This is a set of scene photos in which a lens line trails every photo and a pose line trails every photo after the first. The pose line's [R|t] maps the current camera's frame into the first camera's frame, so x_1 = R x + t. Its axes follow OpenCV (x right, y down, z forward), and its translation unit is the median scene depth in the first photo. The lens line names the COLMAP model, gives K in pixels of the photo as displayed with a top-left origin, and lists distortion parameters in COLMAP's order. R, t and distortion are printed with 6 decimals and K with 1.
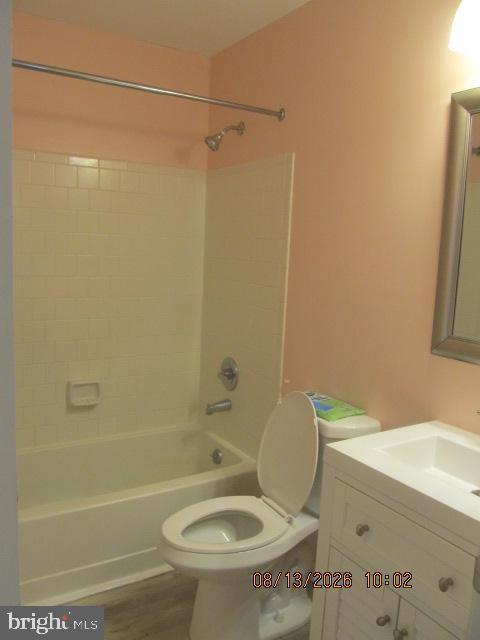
lens RADIAL K [[534.6, 0, 240.0], [0, 534.6, 320.0], [0, 0, 1]] dist [-0.043747, 0.006806]
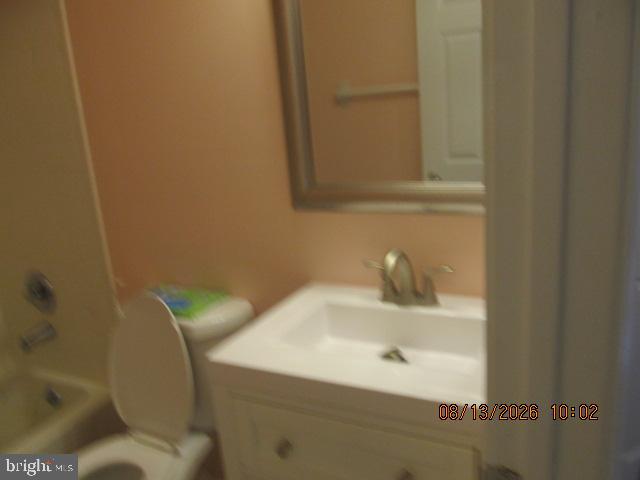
lens RADIAL K [[534.6, 0, 316.8], [0, 534.6, 241.2], [0, 0, 1]] dist [-0.043747, 0.006806]
pose [[0.857296, -0.248715, 0.450760, -0.003919], [0.198292, 0.967532, 0.156724, -0.011815], [-0.475104, -0.044977, 0.878779, 0.195924]]
